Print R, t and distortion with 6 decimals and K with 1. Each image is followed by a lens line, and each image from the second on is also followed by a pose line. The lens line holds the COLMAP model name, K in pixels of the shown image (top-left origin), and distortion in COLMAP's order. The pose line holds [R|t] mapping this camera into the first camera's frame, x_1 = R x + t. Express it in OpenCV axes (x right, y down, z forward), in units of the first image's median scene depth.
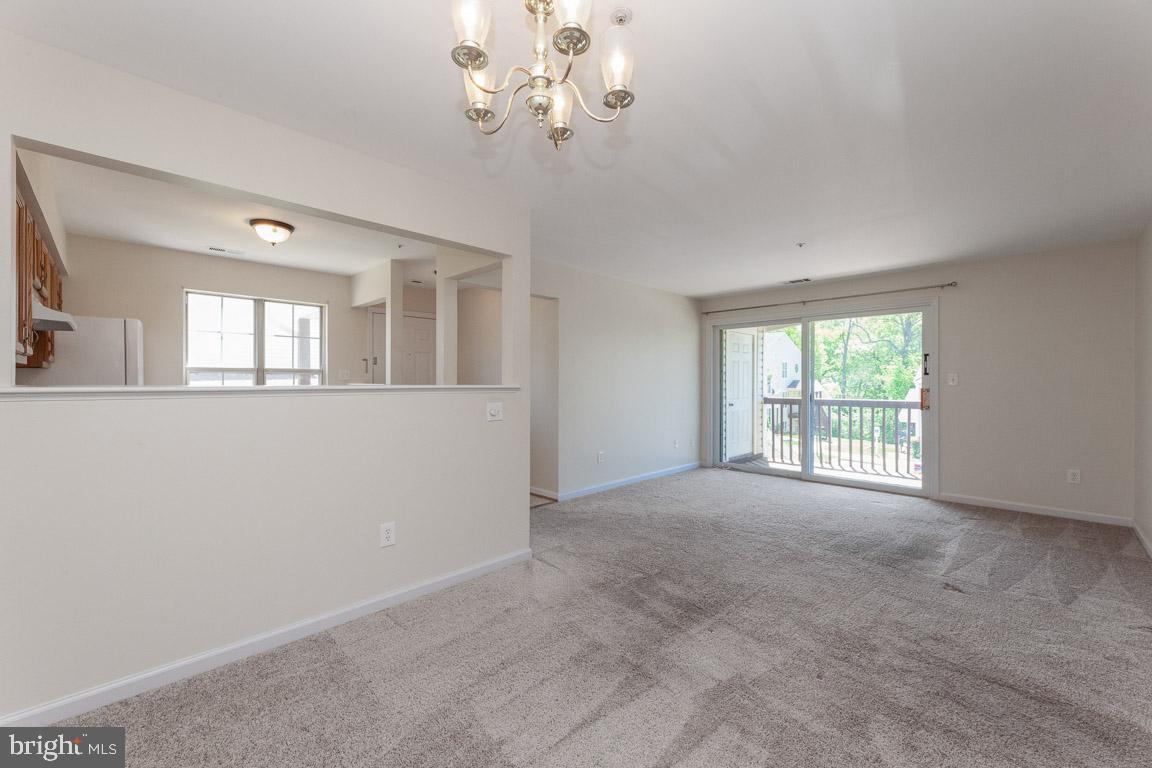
lens RADIAL K [[460.0, 0, 578.0], [0, 460.0, 382.7], [0, 0, 1]] dist [0.000606, -0.000121]
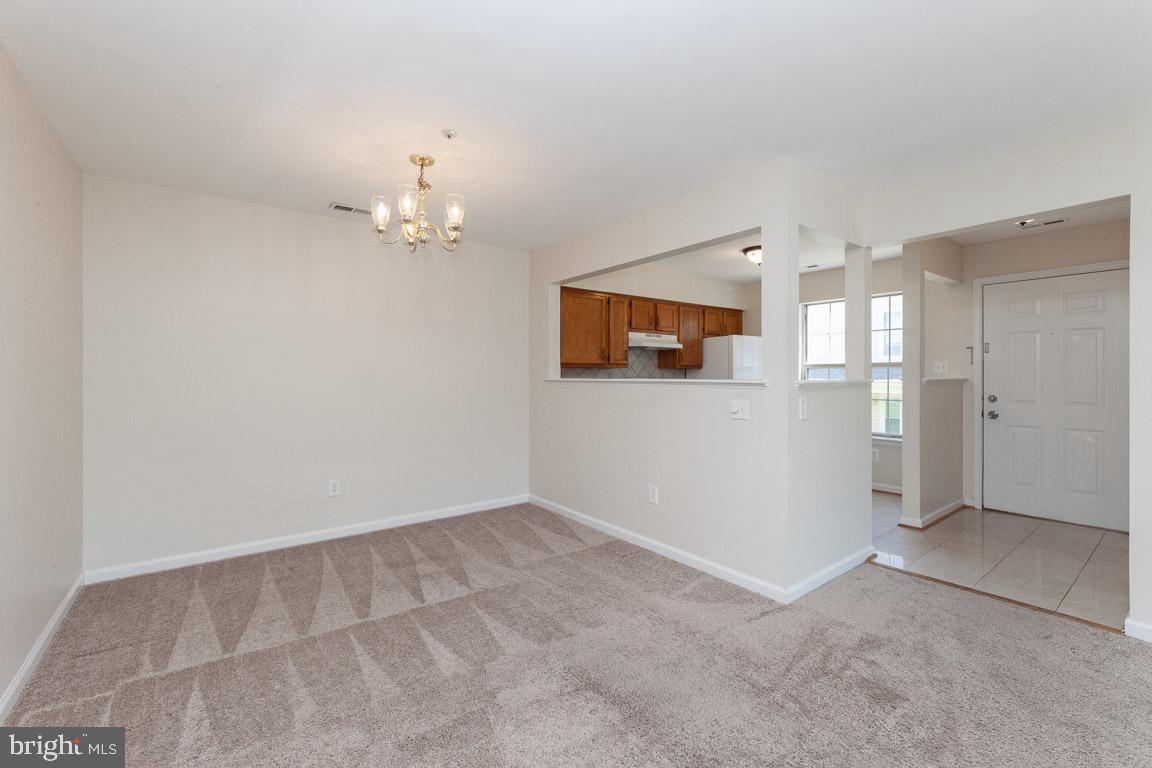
lens RADIAL K [[485.1, 0, 580.9], [0, 485.1, 375.8], [0, 0, 1]] dist [-0.001652, -0.000032]
pose [[-0.131191, -0.000267, -0.991357, 0.471539], [-0.001394, 0.999999, -0.000085, -0.001060], [0.991356, 0.001371, -0.131191, 0.479713]]
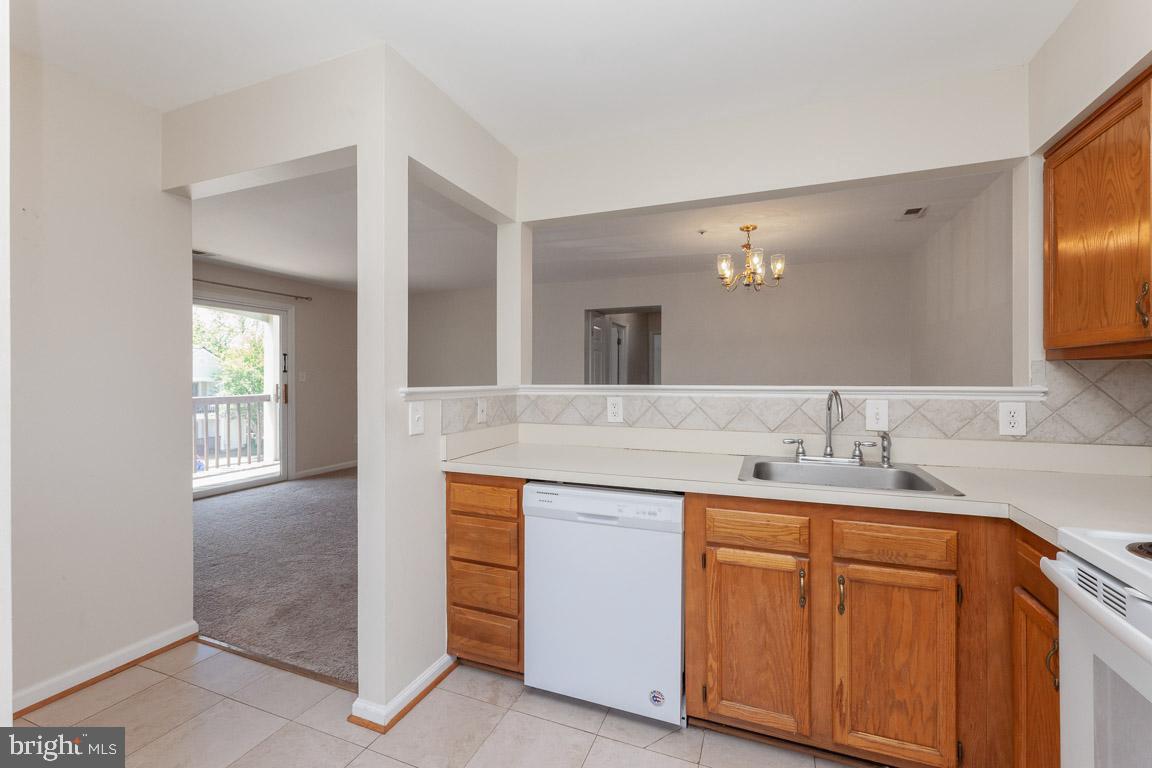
lens RADIAL K [[485.1, 0, 580.9], [0, 485.1, 375.8], [0, 0, 1]] dist [-0.001652, -0.000032]
pose [[-0.394615, 0.002524, 0.918843, -0.597564], [0.000259, 0.999996, -0.002636, -0.004794], [-0.918847, -0.000803, -0.394614, 0.768224]]
